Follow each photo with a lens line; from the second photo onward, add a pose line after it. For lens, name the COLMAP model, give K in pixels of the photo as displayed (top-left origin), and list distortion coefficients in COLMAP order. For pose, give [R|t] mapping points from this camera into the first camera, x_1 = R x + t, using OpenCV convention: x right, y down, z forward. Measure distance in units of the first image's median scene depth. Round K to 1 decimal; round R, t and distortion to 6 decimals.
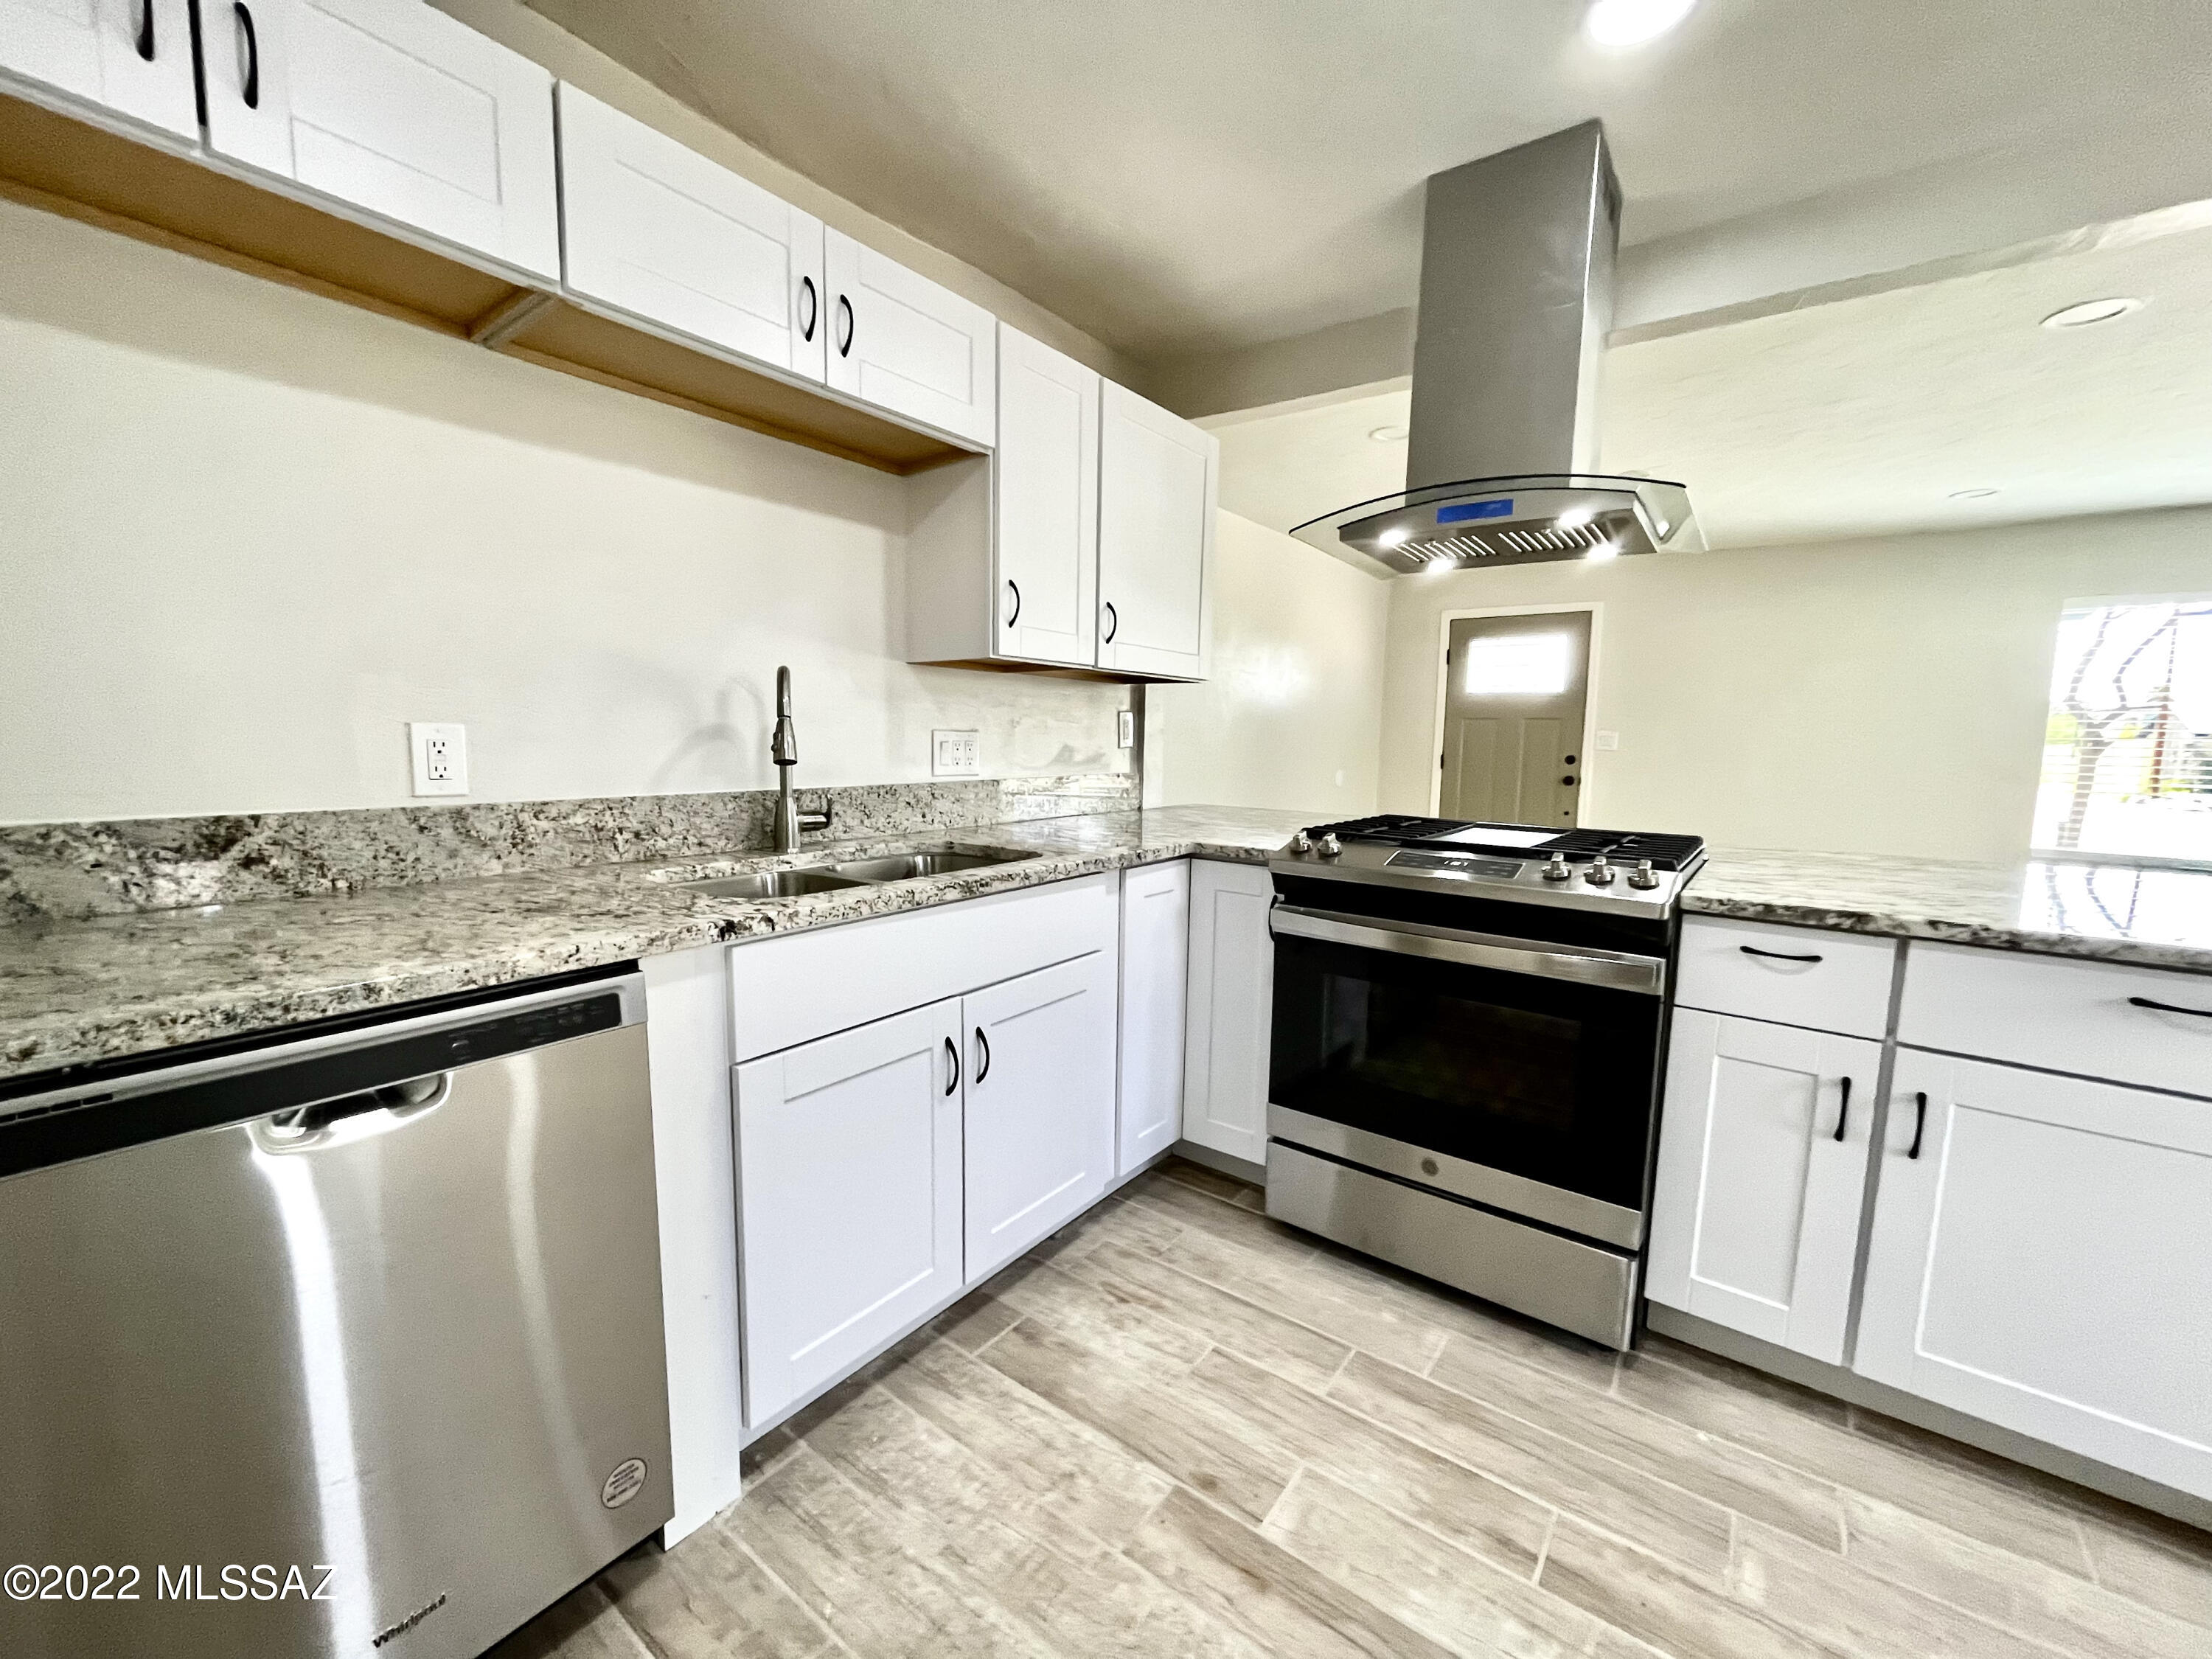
lens RADIAL K [[894.9, 0, 1095.1], [0, 894.9, 836.5], [0, 0, 1]] dist [-0.002635, 0.000134]
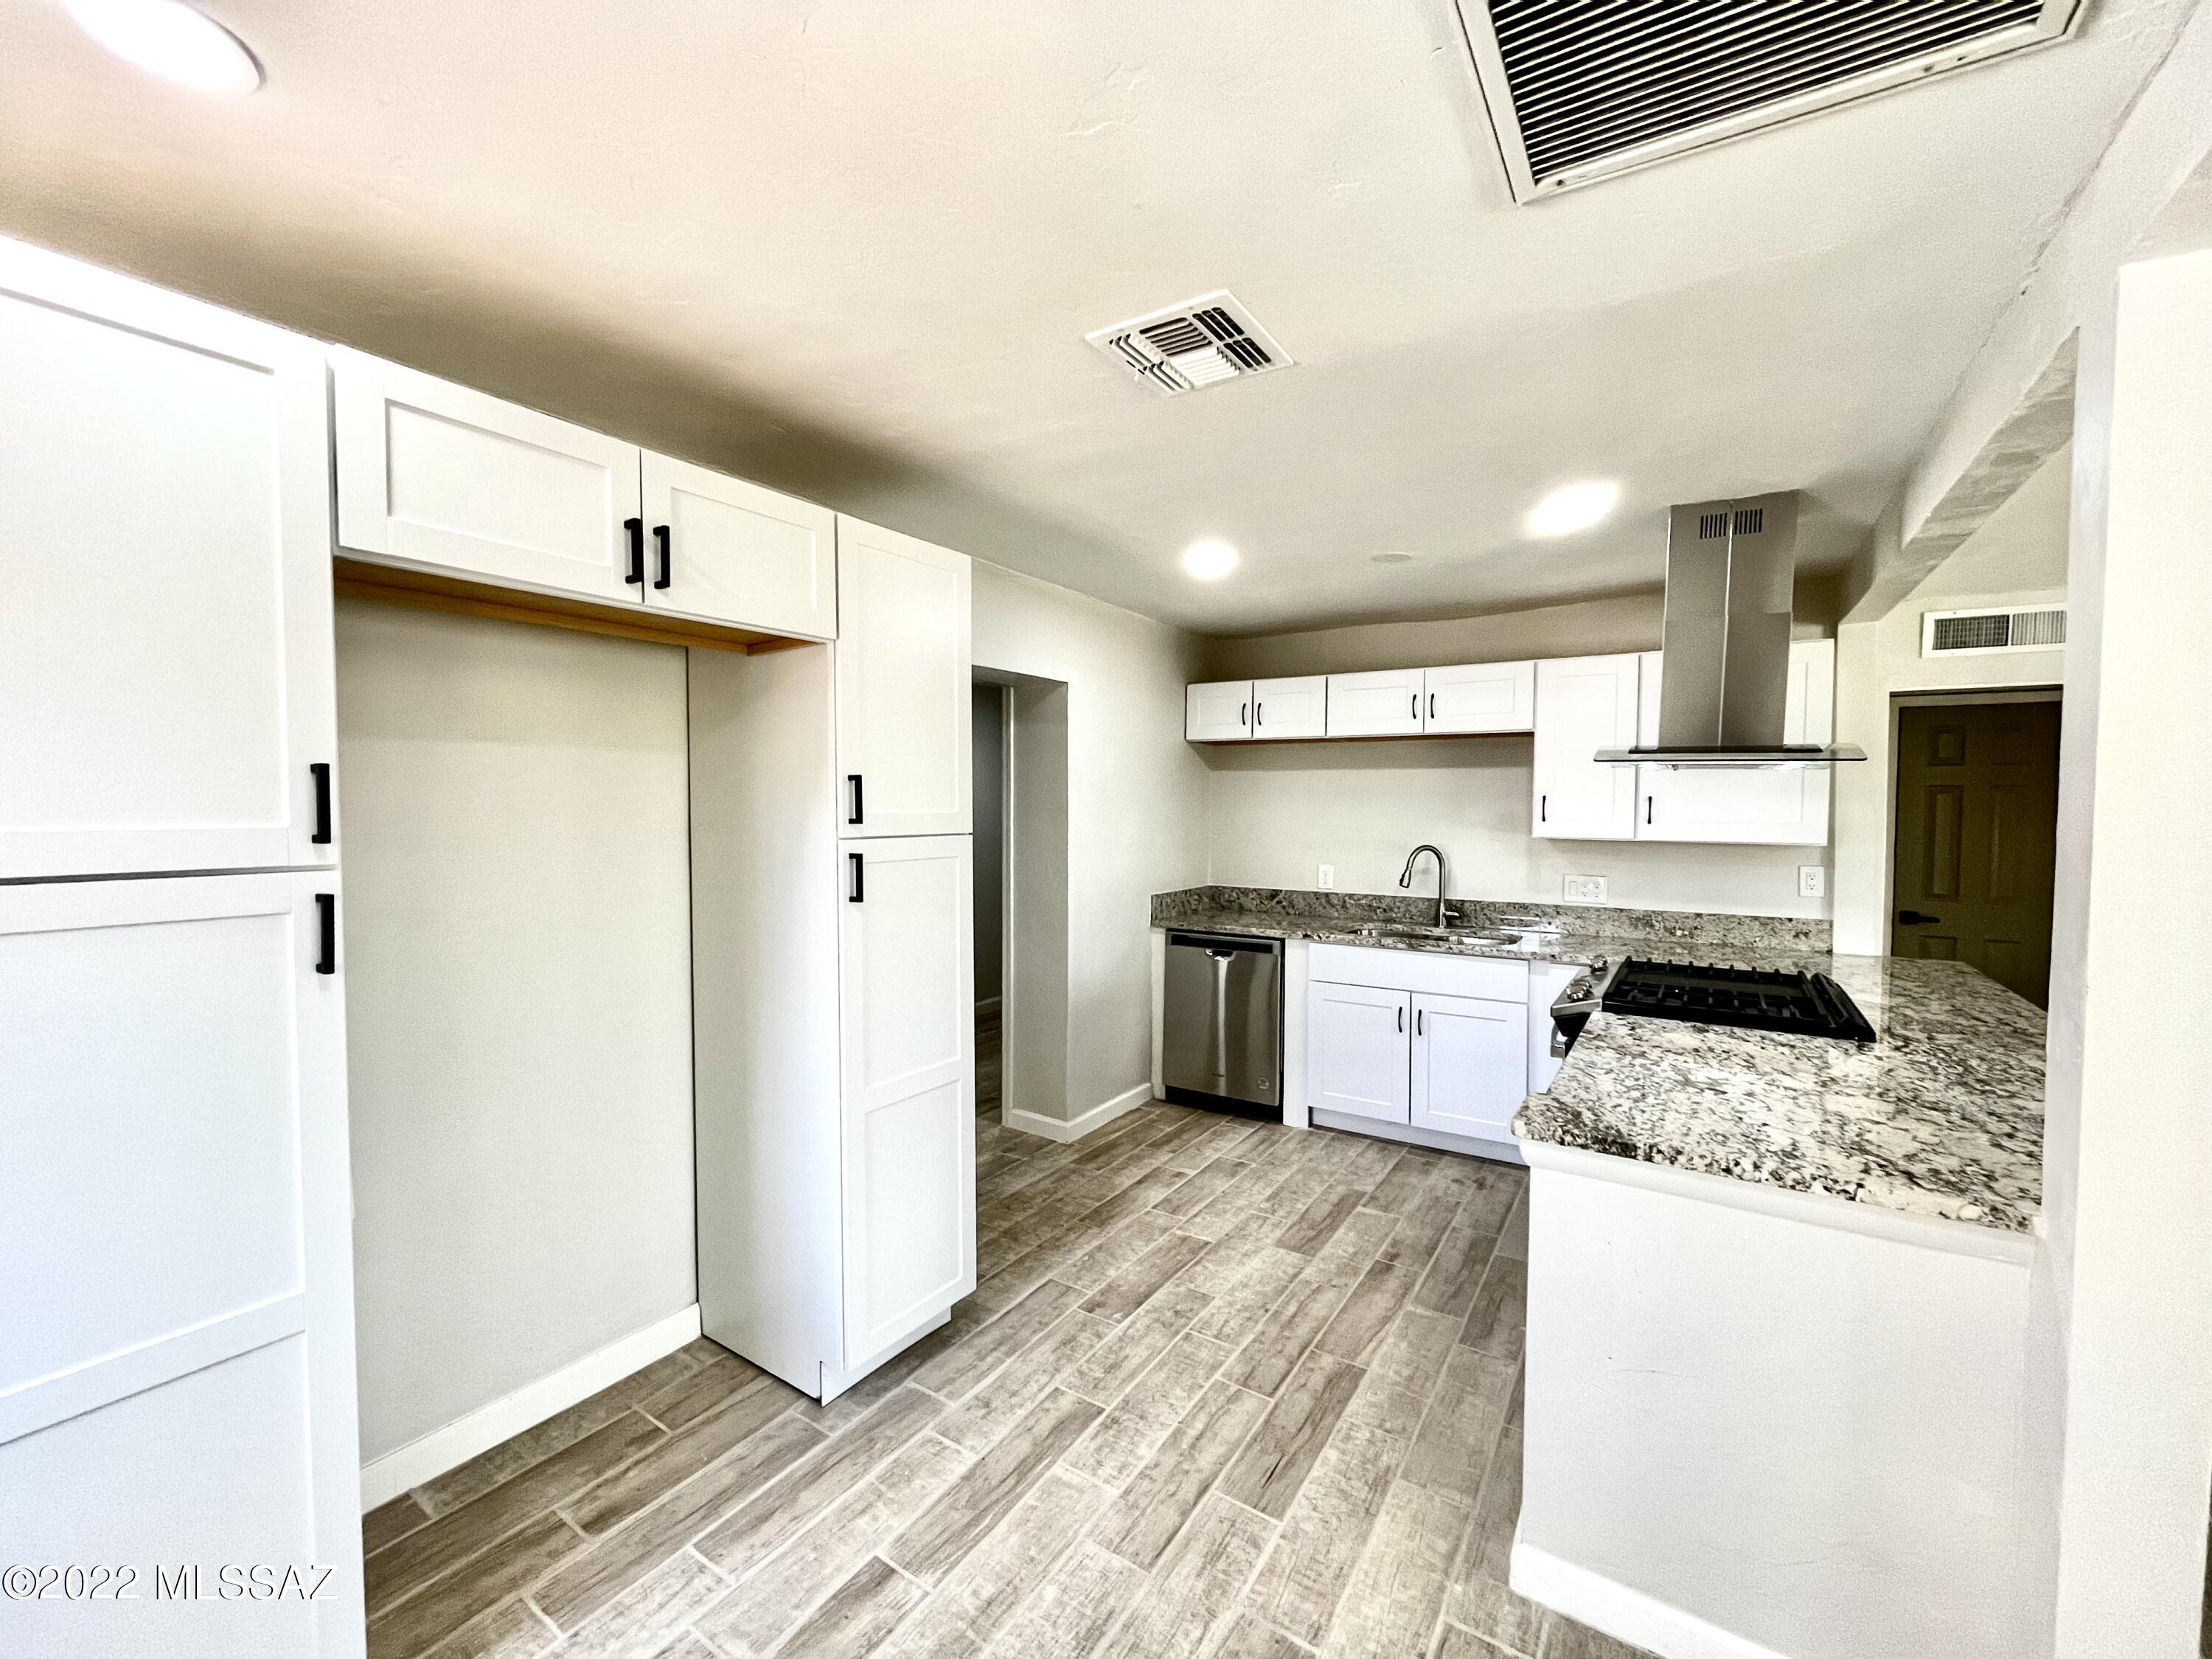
lens RADIAL K [[894.9, 0, 1098.8], [0, 894.9, 834.4], [0, 0, 1]] dist [-0.002635, 0.000134]
pose [[0.071636, 0.016126, -0.997300, 2.051360], [-0.116450, 0.993167, 0.007694, -0.147969], [0.990610, 0.115585, 0.073025, -0.015574]]
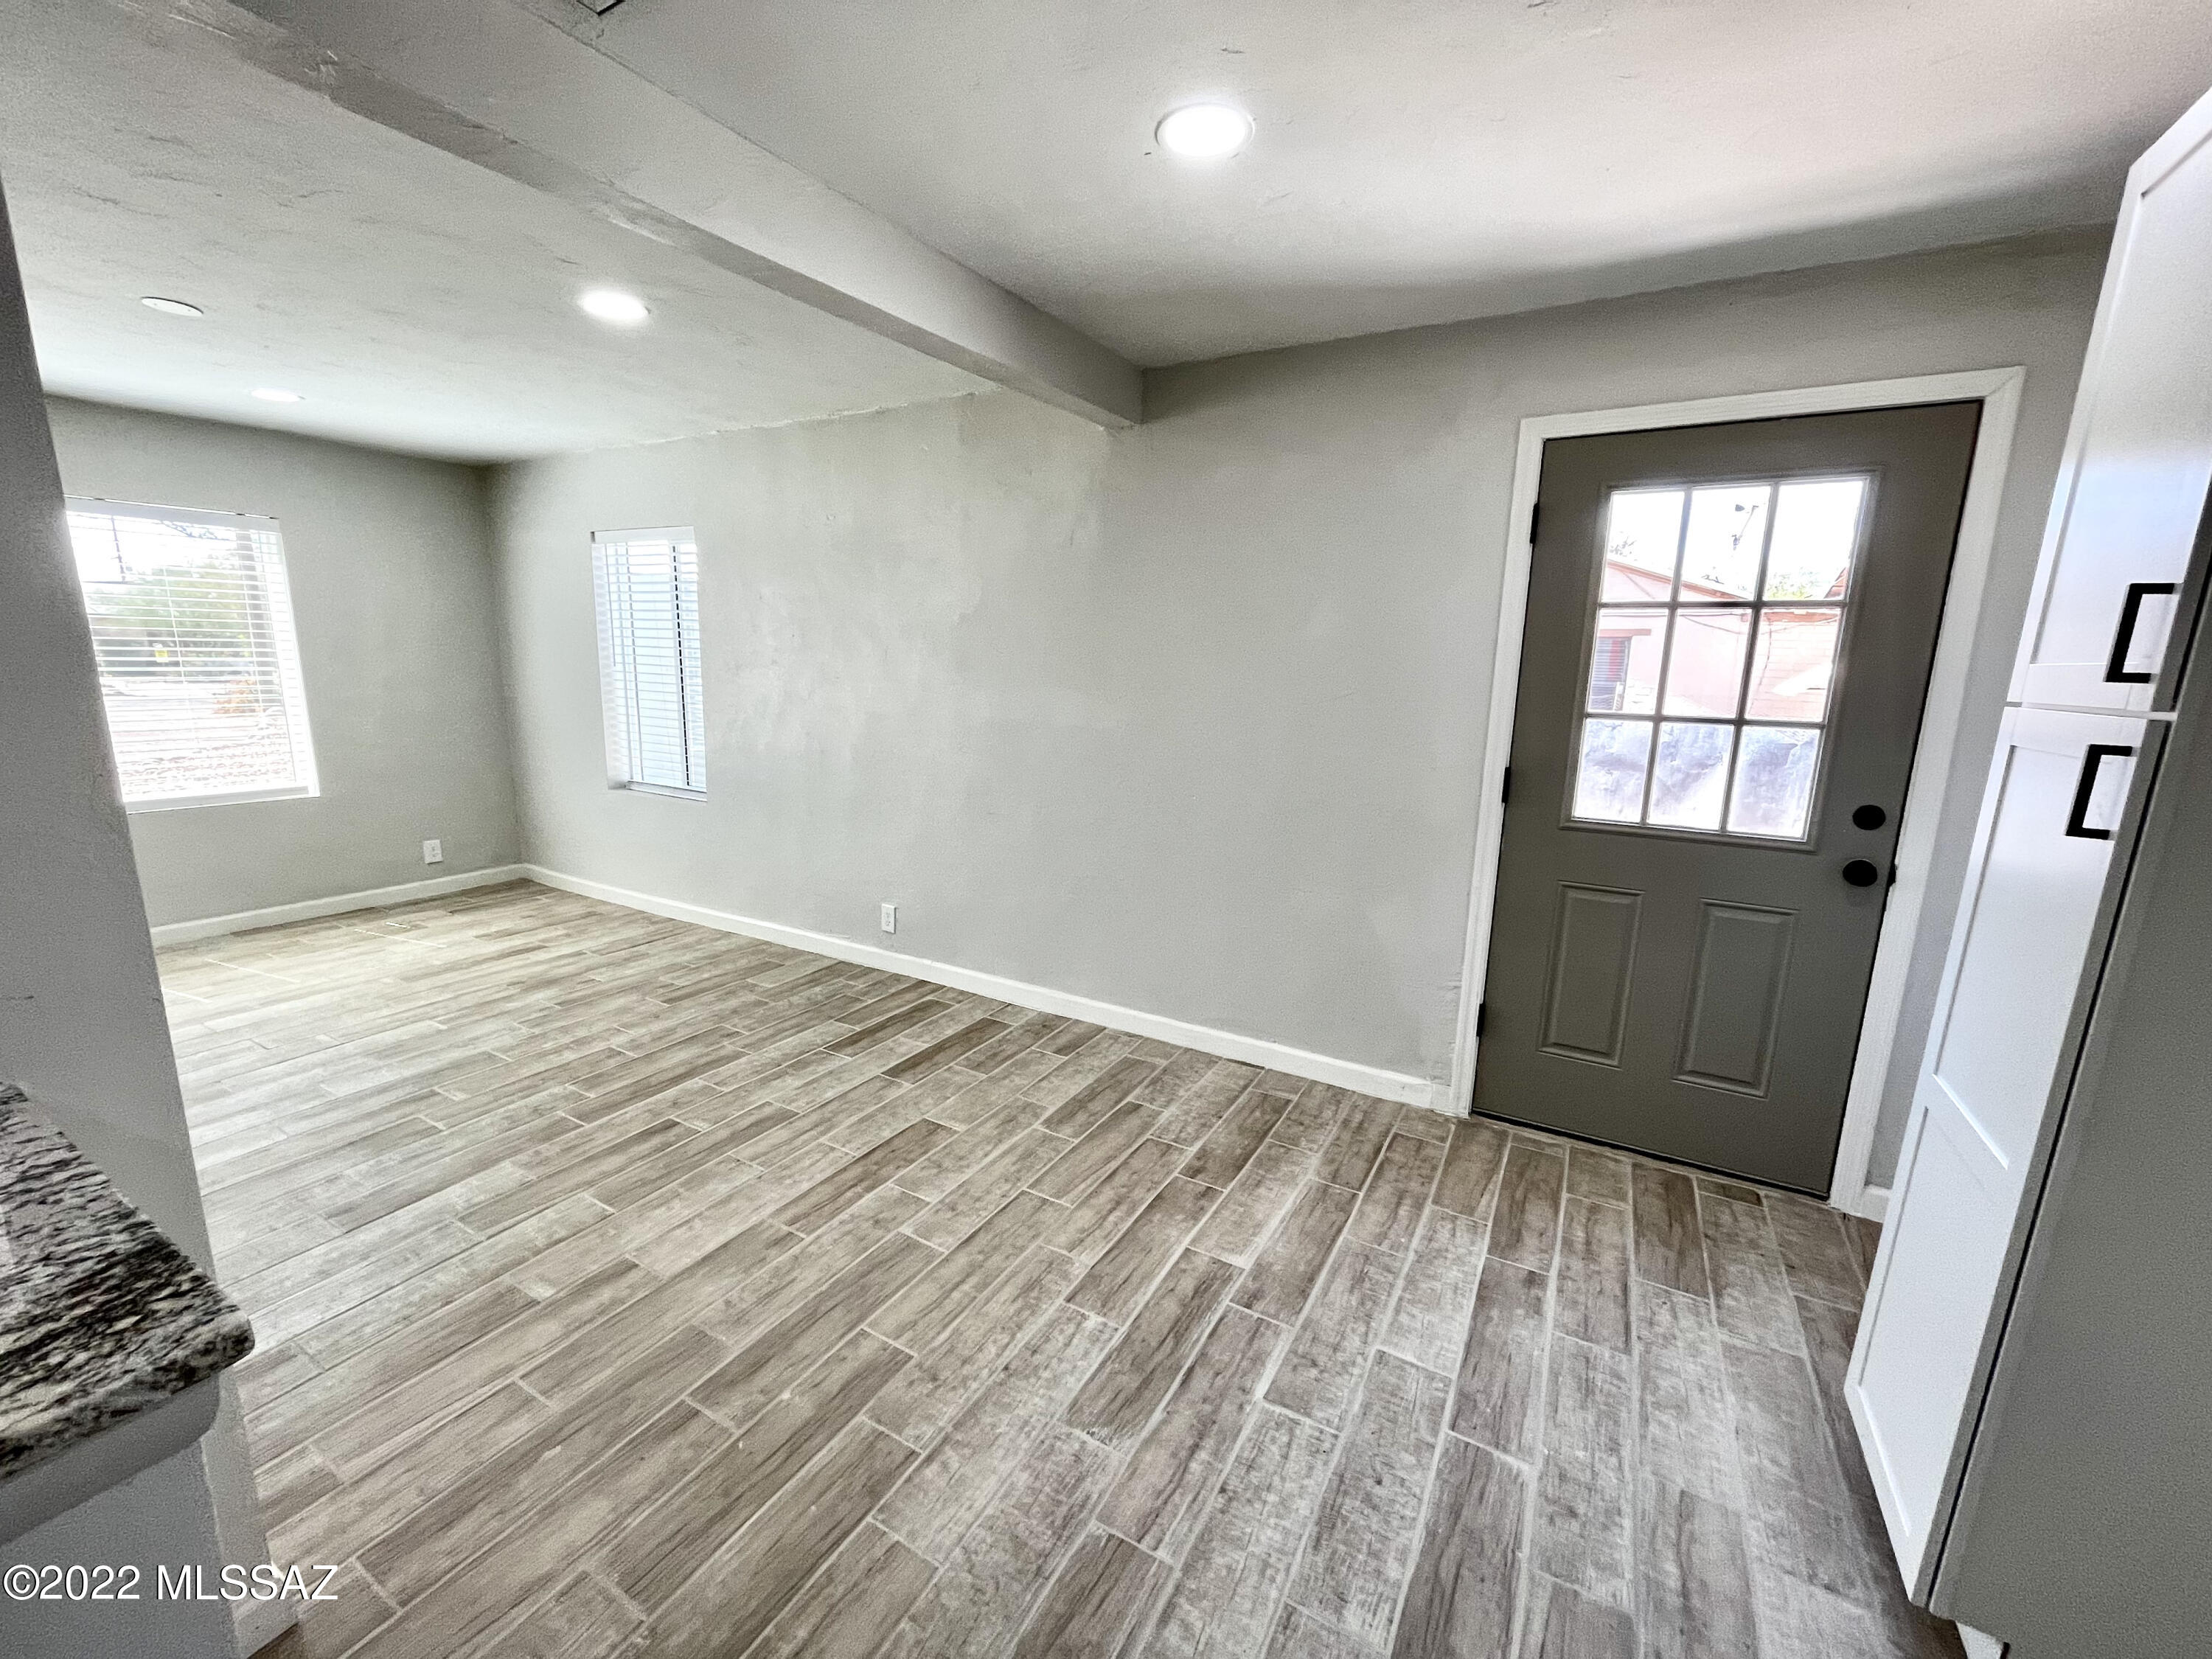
lens RADIAL K [[894.9, 0, 1101.0], [0, 894.9, 835.2], [0, 0, 1]] dist [-0.002635, 0.000134]
pose [[-0.141012, -0.216993, 0.965935, 0.717813], [0.083478, 0.969603, 0.230004, -0.157138], [-0.986482, 0.113068, -0.118612, 0.180749]]
